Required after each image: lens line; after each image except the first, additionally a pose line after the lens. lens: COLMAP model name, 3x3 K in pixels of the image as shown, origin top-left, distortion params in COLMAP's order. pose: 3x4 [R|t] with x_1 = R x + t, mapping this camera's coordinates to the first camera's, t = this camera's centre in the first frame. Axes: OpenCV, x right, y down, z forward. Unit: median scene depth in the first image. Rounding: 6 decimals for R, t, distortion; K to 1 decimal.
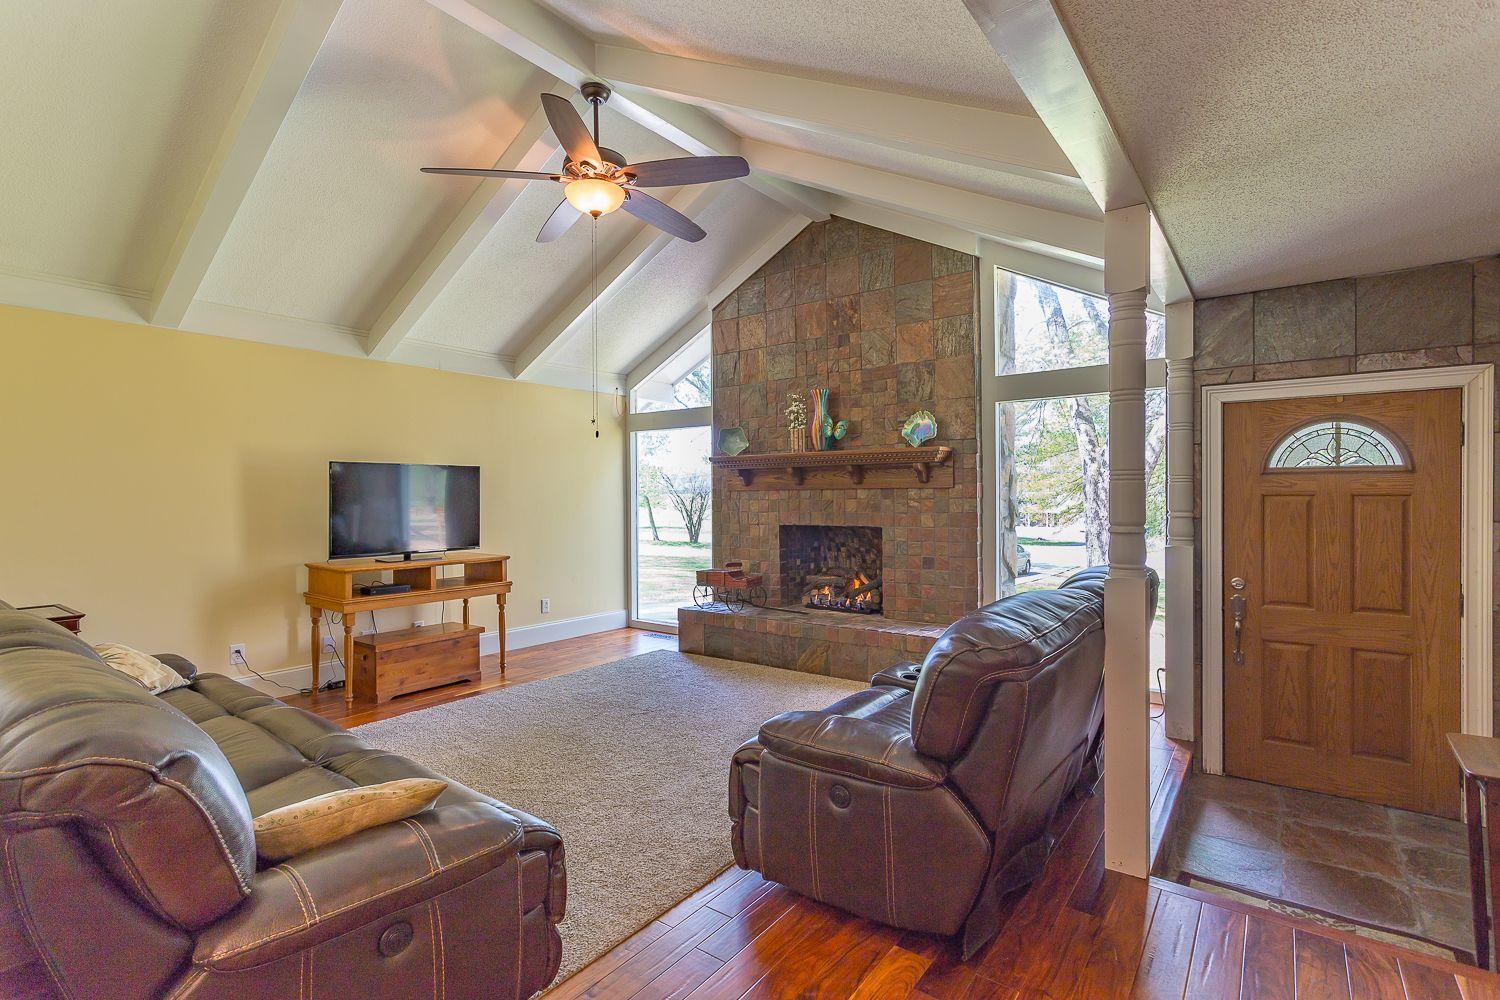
lens RADIAL K [[723.0, 0, 772.0], [0, 723.0, 501.8], [0, 0, 1]] dist [-0.005224, 0.003190]
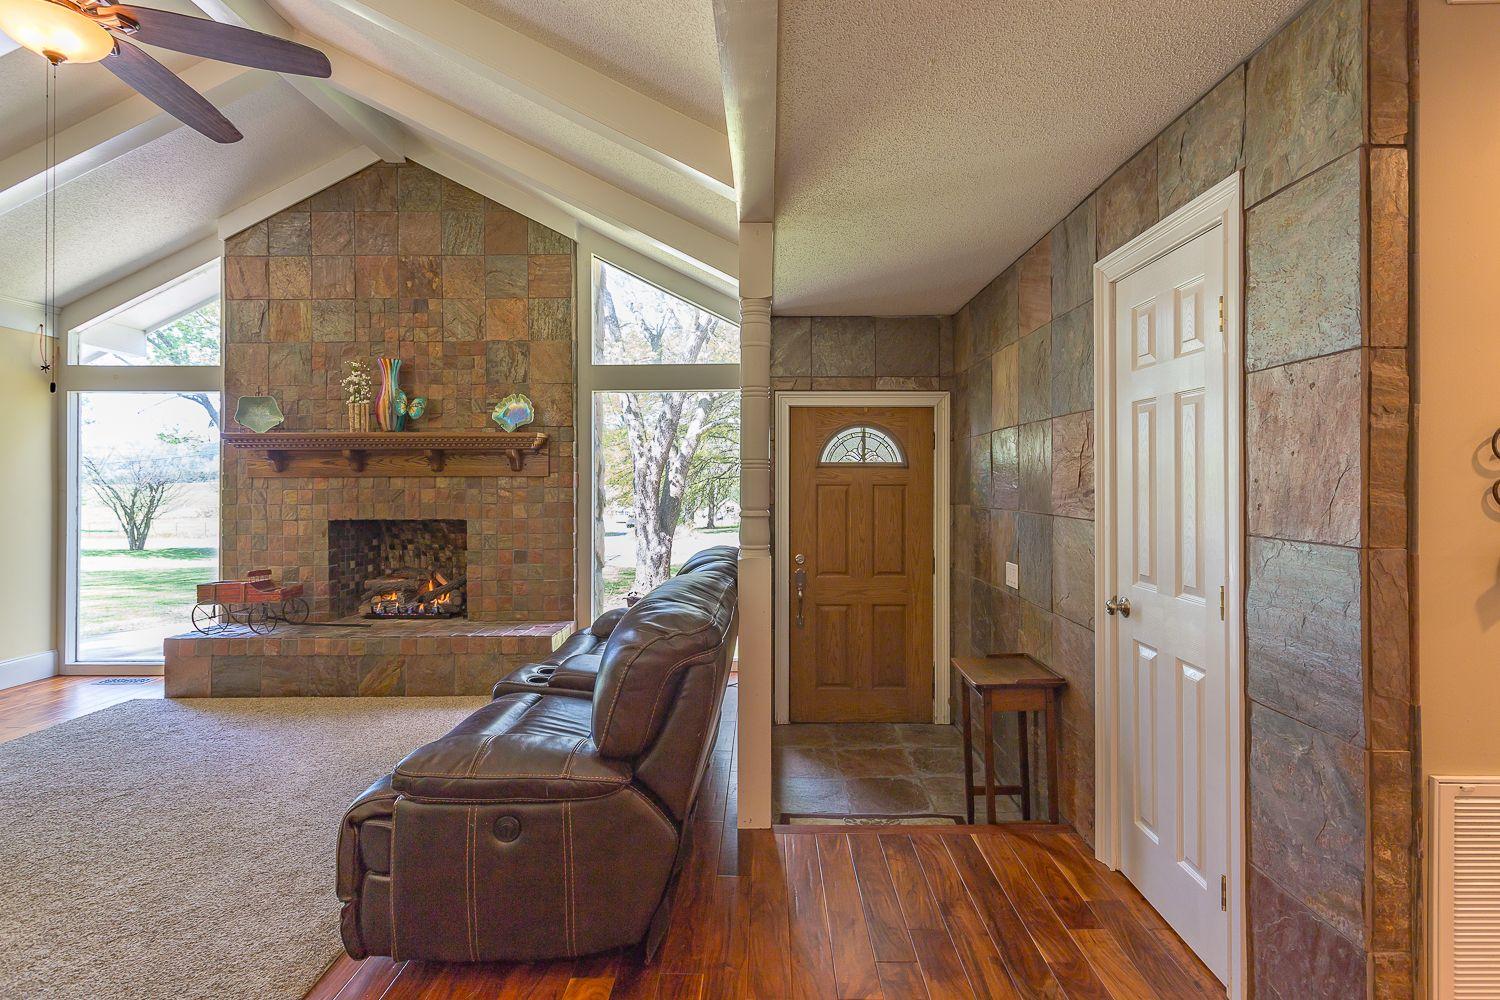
lens RADIAL K [[723.0, 0, 744.5], [0, 723.0, 485.0], [0, 0, 1]] dist [-0.005224, 0.003190]
pose [[0.800858, 0.006684, 0.598817, -0.141746], [0.003450, 0.999870, -0.015775, 0.009698], [-0.598845, 0.014699, 0.800730, 0.098853]]
